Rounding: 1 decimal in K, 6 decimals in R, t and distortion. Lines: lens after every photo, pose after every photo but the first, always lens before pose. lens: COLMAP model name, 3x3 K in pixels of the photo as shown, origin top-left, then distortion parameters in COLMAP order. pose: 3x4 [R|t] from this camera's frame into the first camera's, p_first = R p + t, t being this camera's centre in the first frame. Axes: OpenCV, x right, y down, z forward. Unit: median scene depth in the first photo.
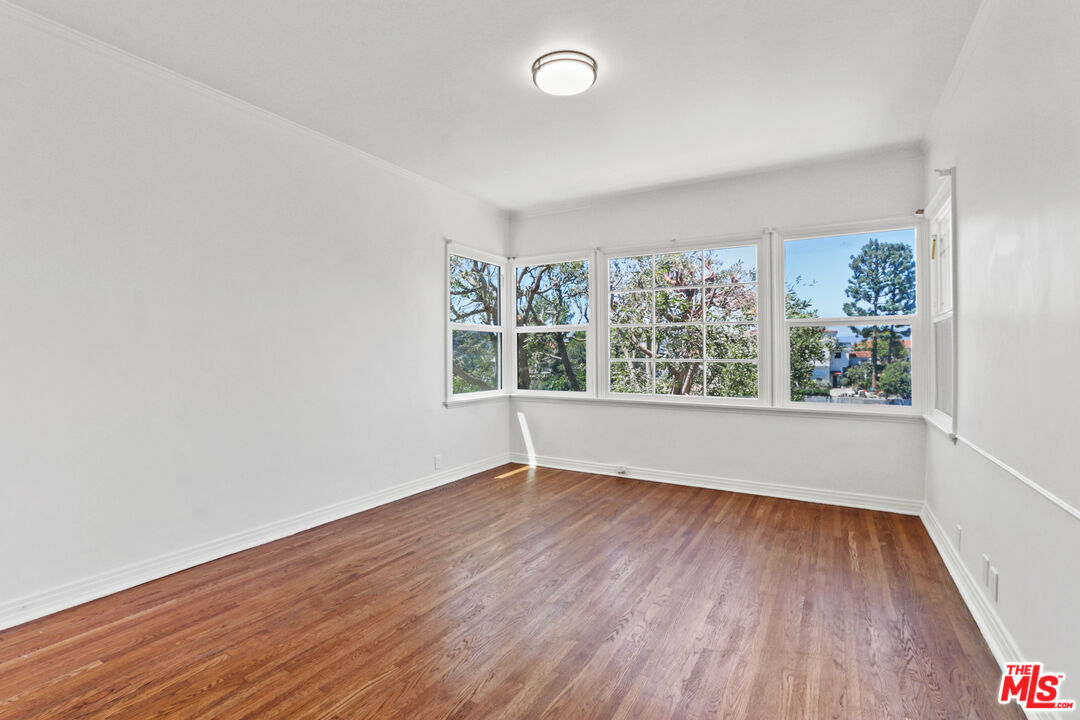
lens RADIAL K [[497.8, 0, 540.5], [0, 497.8, 353.5], [0, 0, 1]] dist [-0.021032, 0.002108]
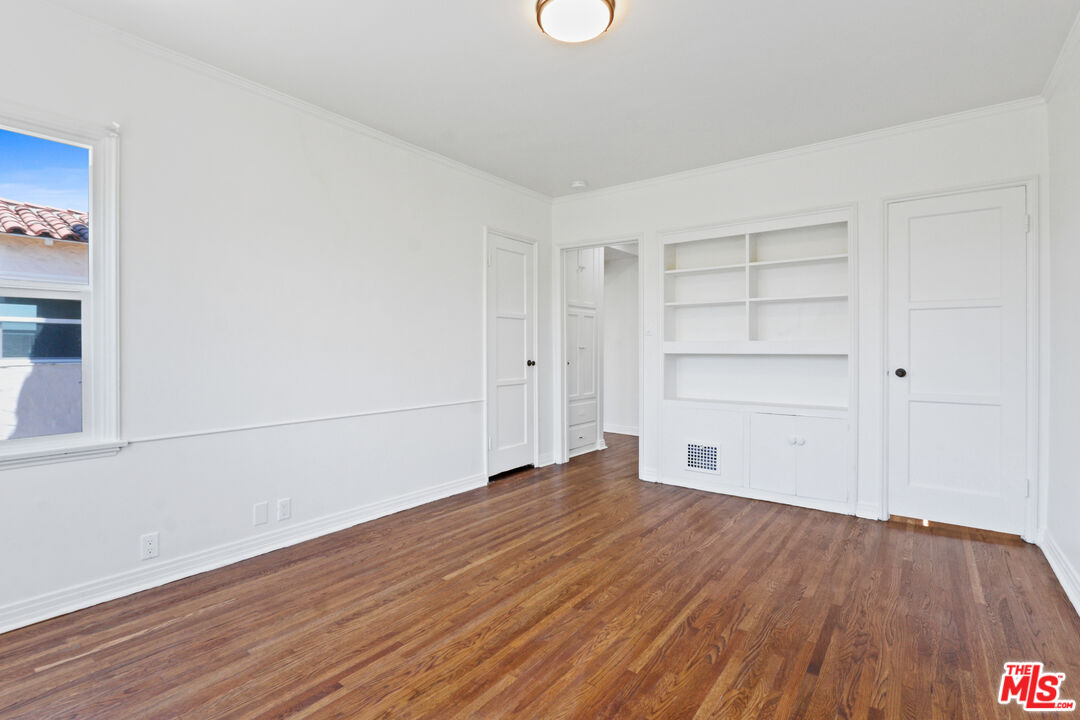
lens RADIAL K [[497.8, 0, 541.9], [0, 497.8, 356.1], [0, 0, 1]] dist [-0.021032, 0.002108]
pose [[-0.992048, -0.001926, 0.125846, -0.000083], [-0.000136, 0.999899, 0.014236, 0.000976], [-0.125860, 0.014106, -0.991948, 1.957618]]
